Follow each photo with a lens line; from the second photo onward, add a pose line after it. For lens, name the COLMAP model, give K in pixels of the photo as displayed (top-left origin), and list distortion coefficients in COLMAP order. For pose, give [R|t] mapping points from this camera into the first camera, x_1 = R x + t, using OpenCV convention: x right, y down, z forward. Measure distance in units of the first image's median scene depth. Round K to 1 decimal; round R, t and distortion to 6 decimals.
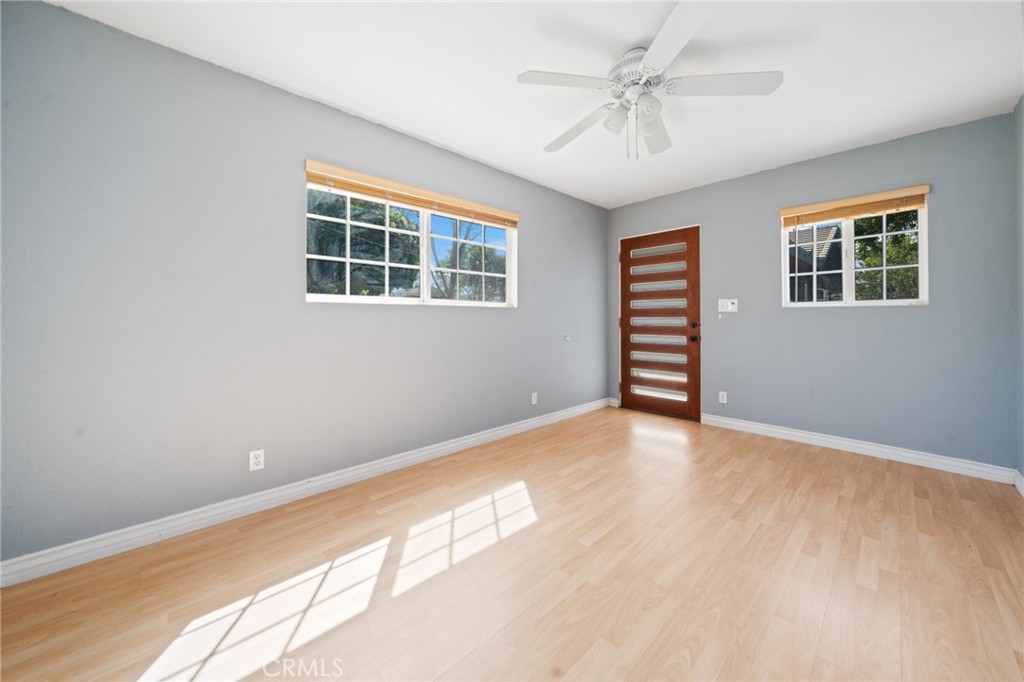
lens RADIAL K [[378.4, 0, 510.4], [0, 378.4, 332.9], [0, 0, 1]] dist [-0.000466, -0.000132]
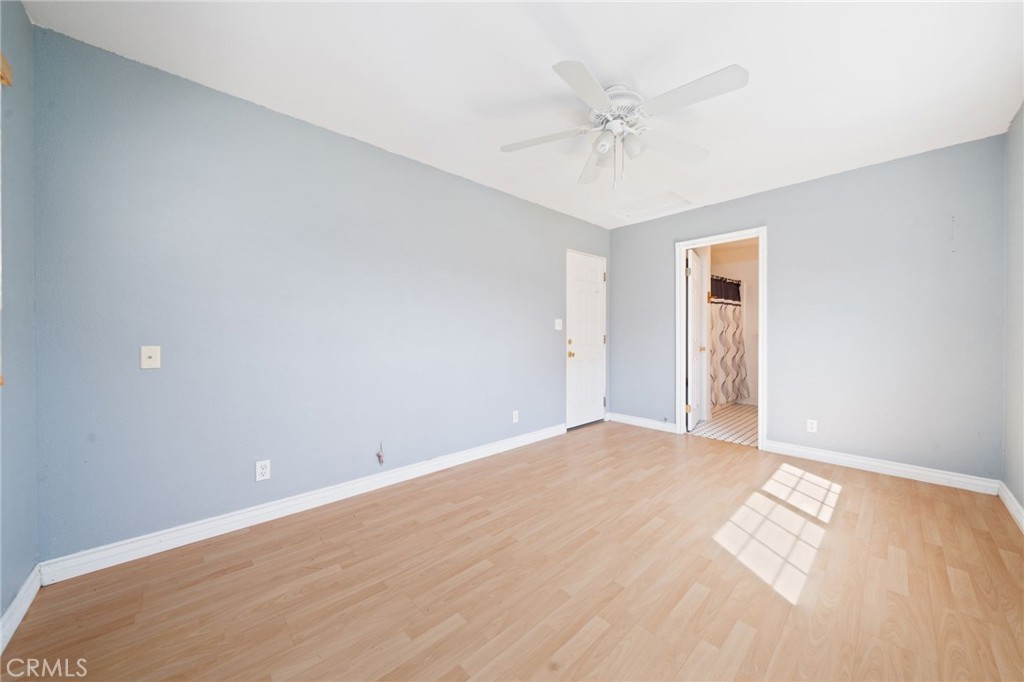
lens RADIAL K [[378.4, 0, 510.4], [0, 378.4, 332.9], [0, 0, 1]] dist [-0.000466, -0.000132]
pose [[-0.999992, 0.000657, 0.004001, 0.578260], [0.000777, 0.999549, 0.030027, -0.073581], [-0.003980, 0.030030, -0.999541, 1.894619]]
